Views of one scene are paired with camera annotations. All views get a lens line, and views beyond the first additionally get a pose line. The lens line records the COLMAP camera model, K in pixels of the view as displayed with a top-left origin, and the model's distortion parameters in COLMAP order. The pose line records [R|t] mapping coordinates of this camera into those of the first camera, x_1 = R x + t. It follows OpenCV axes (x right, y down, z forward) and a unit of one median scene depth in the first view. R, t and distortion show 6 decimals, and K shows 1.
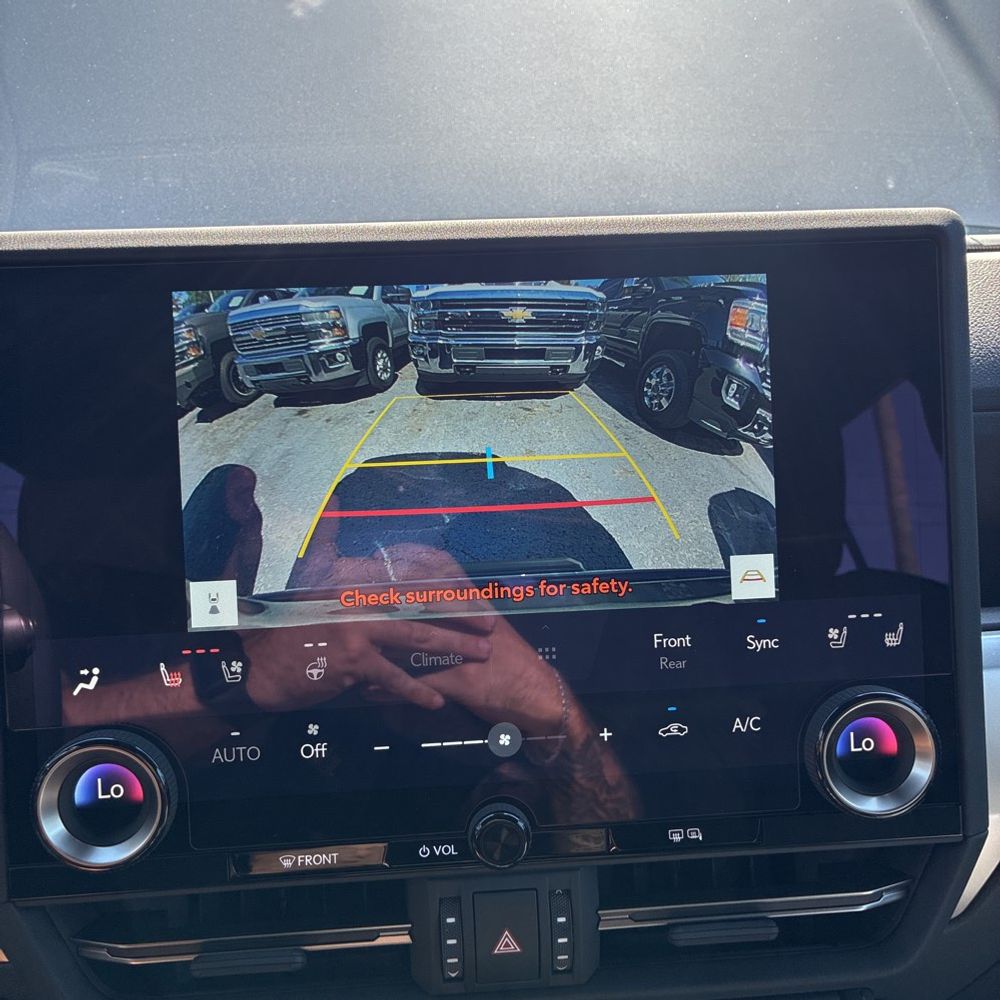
lens RADIAL K [[988.9, 0, 500.0], [0, 988.9, 500.0], [0, 0, 1]] dist [0.139520, -0.453750]
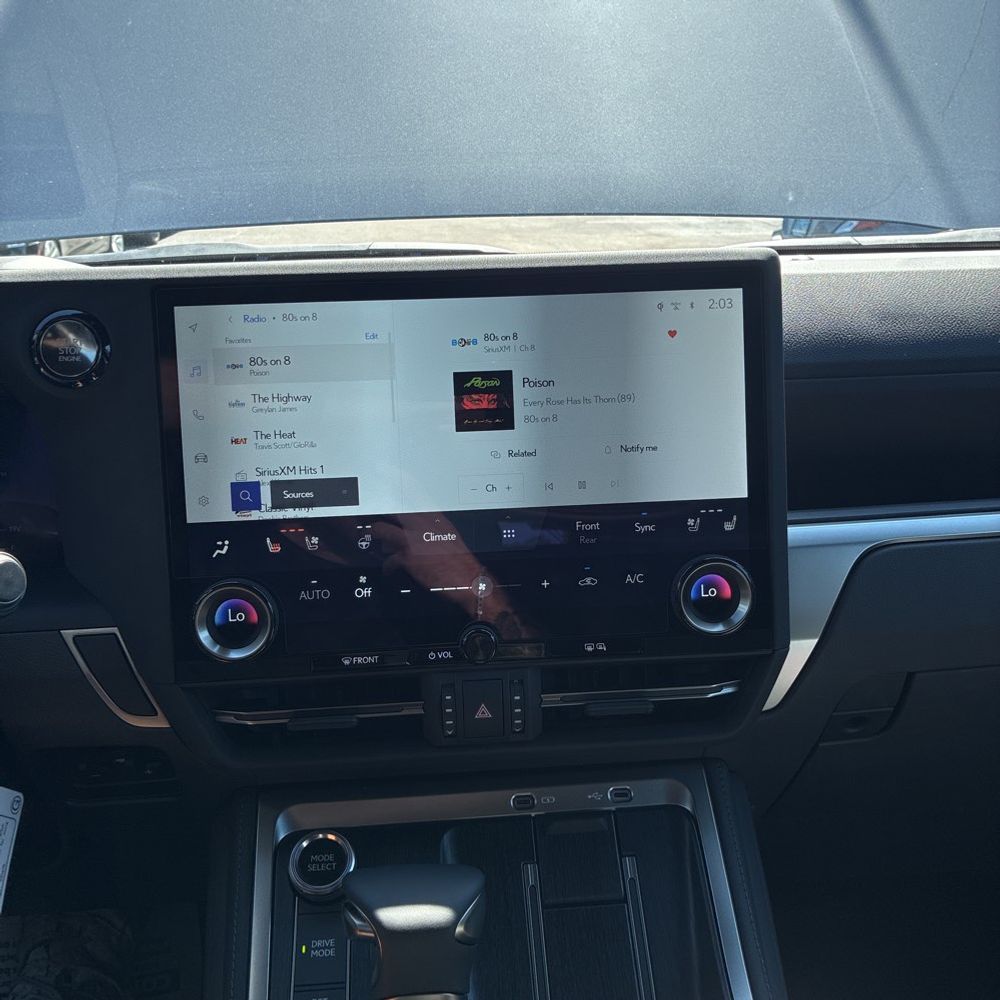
lens RADIAL K [[988.9, 0, 500.0], [0, 988.9, 500.0], [0, 0, 1]] dist [0.139520, -0.453750]
pose [[0.999992, 0.002672, -0.003115, 0.038089], [-0.002530, 0.998993, 0.044786, 0.030153], [0.003232, -0.044778, 0.998992, -0.586512]]
